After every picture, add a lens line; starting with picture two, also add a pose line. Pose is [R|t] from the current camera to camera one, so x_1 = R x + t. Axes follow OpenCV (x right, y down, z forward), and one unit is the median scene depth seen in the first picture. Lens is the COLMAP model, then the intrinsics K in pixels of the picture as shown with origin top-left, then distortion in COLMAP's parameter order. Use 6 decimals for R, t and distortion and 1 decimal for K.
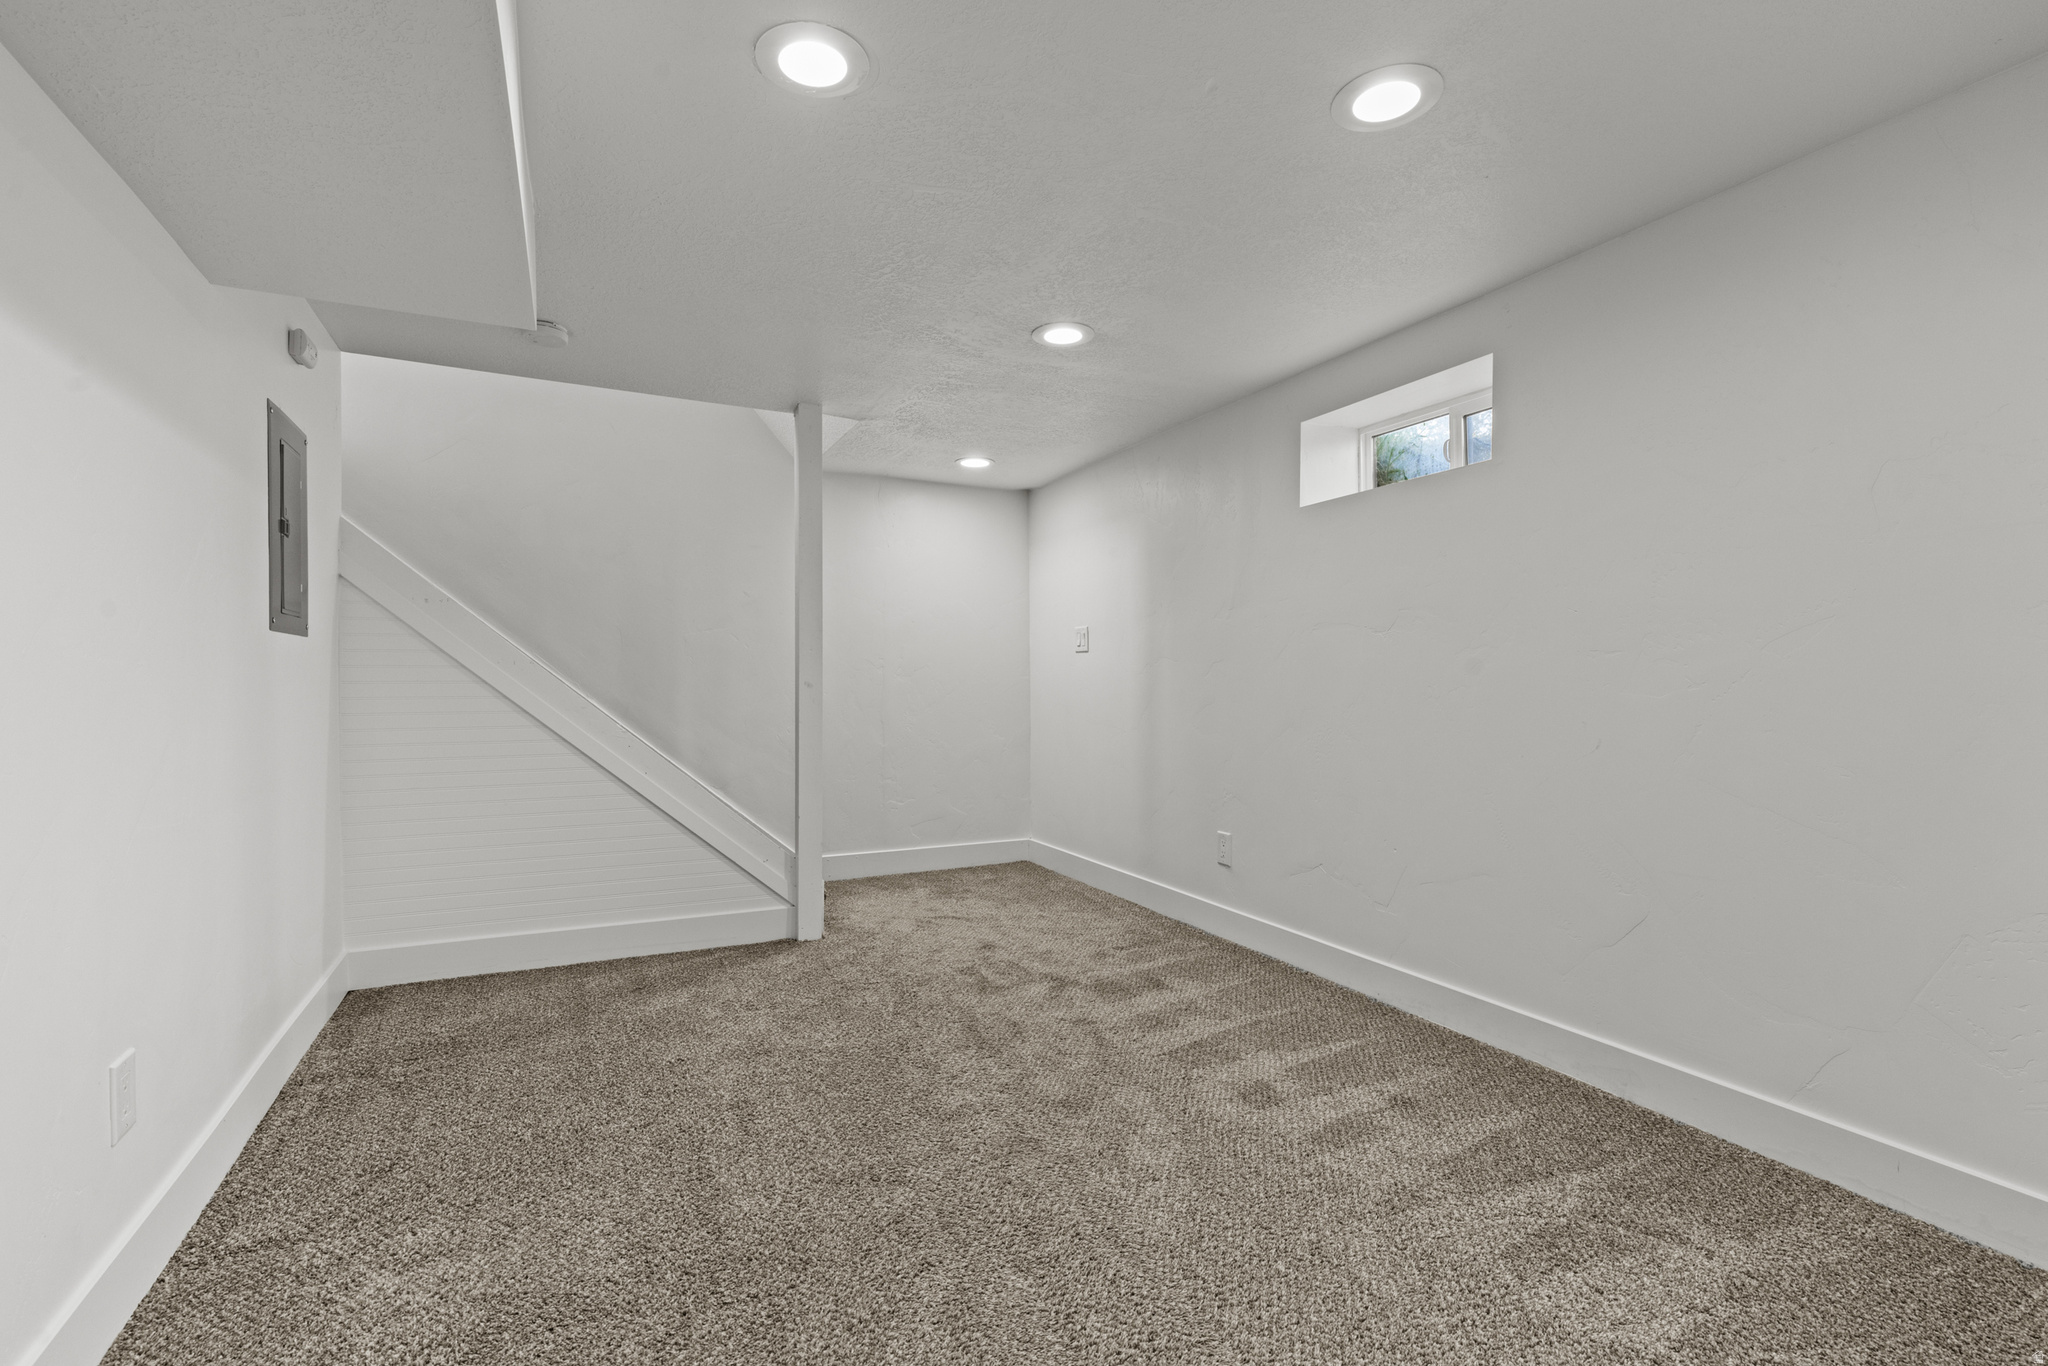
lens RADIAL K [[909.9, 0, 1010.3], [0, 909.9, 687.8], [0, 0, 1]] dist [0.008164, -0.001521]
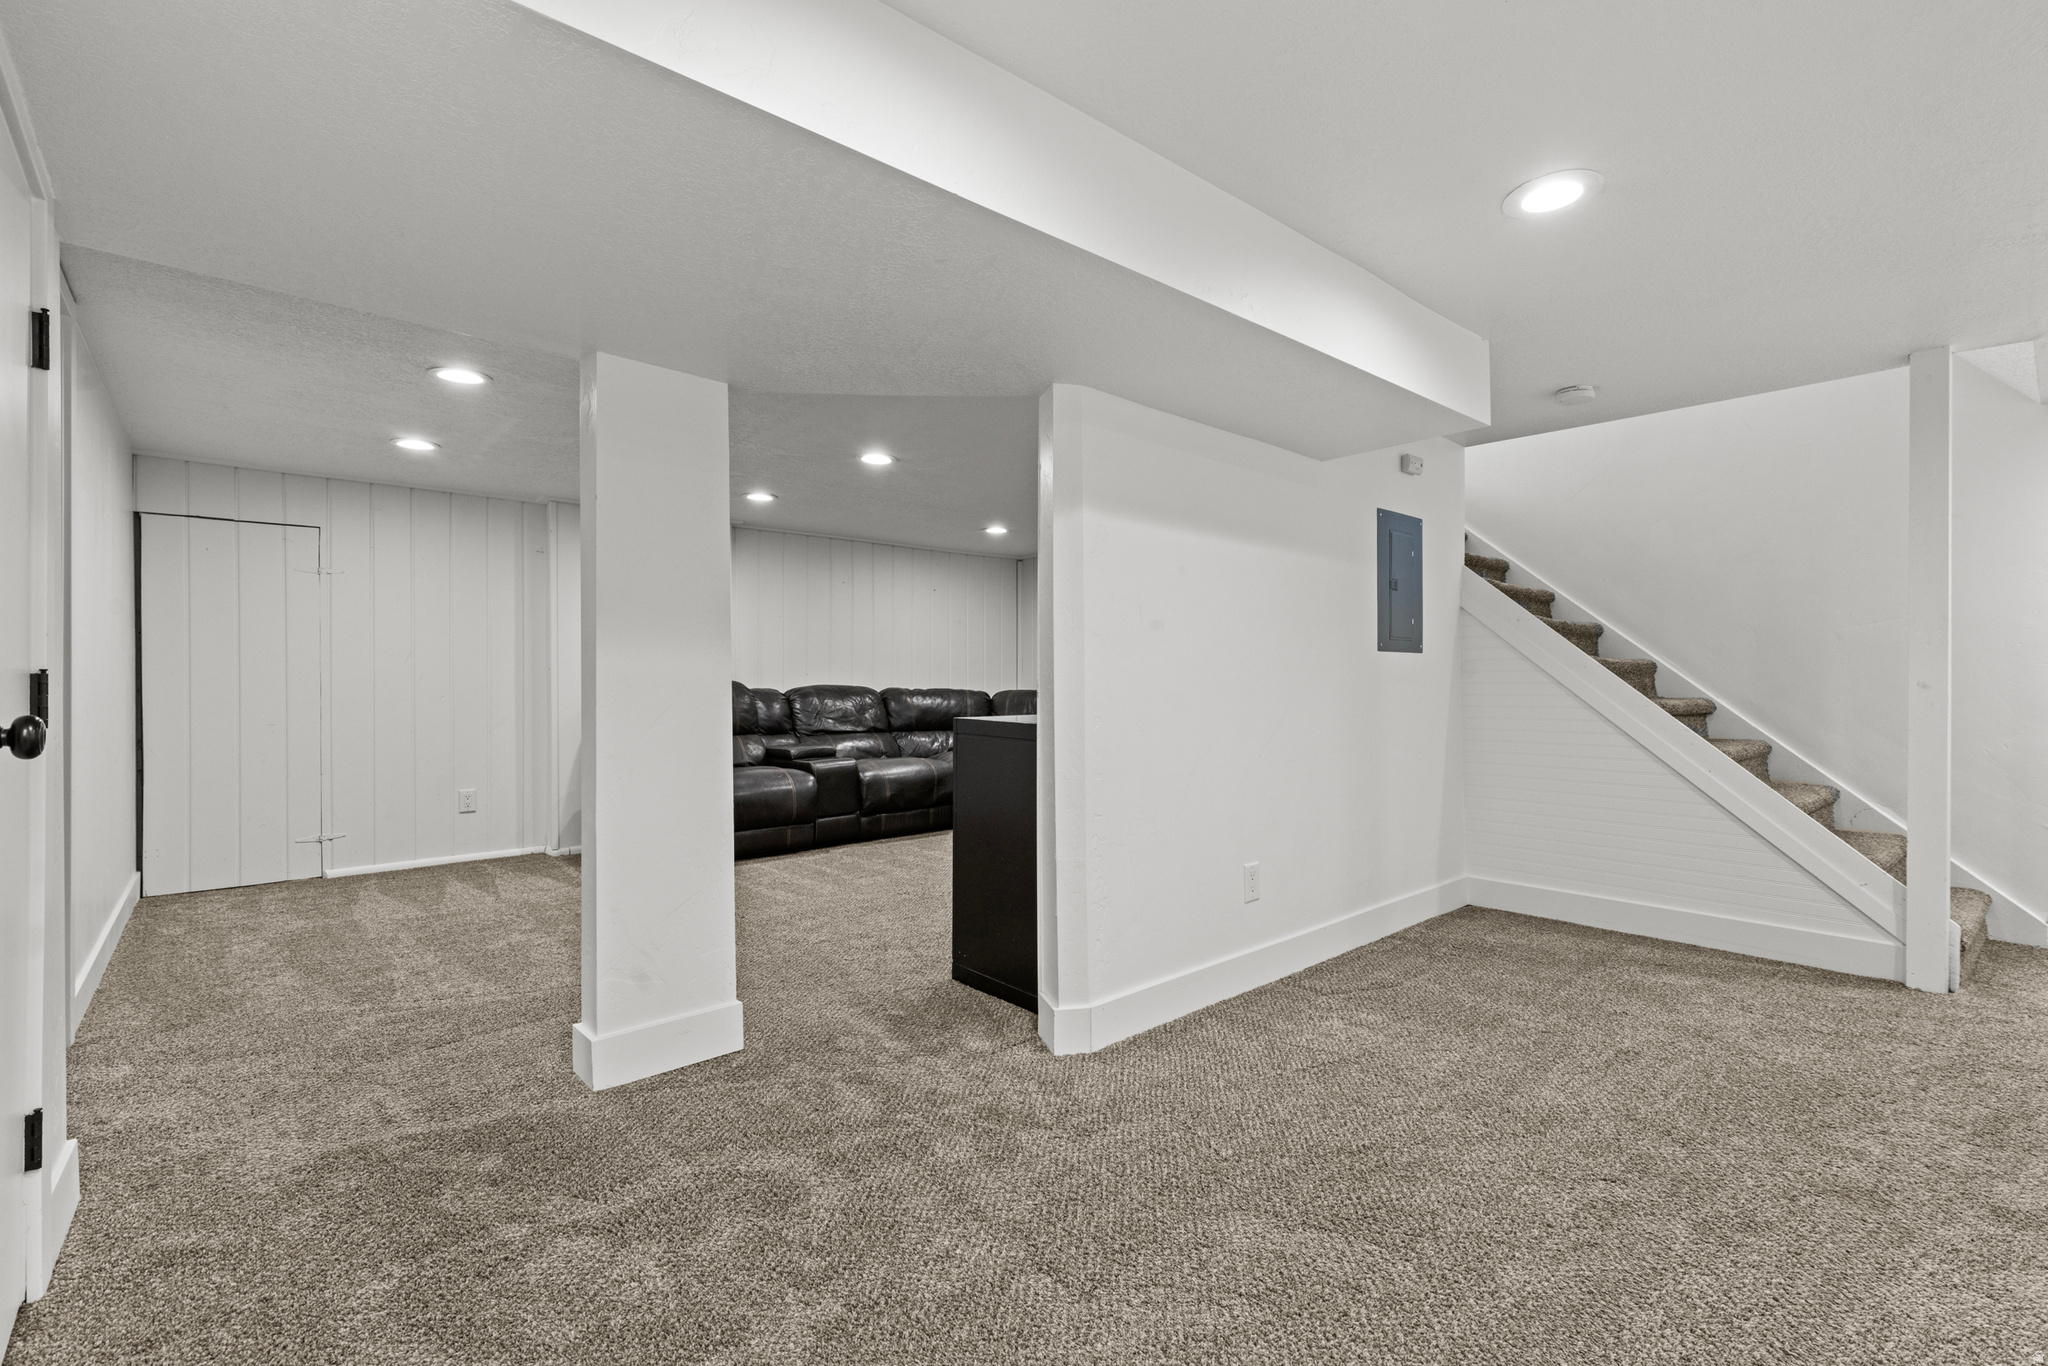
lens RADIAL K [[909.9, 0, 1010.3], [0, 909.9, 687.8], [0, 0, 1]] dist [0.008164, -0.001521]
pose [[0.253017, 0.001606, -0.967461, 0.502308], [-0.002845, 0.999996, 0.000916, 0.001893], [0.967458, 0.002521, 0.253020, -0.031040]]
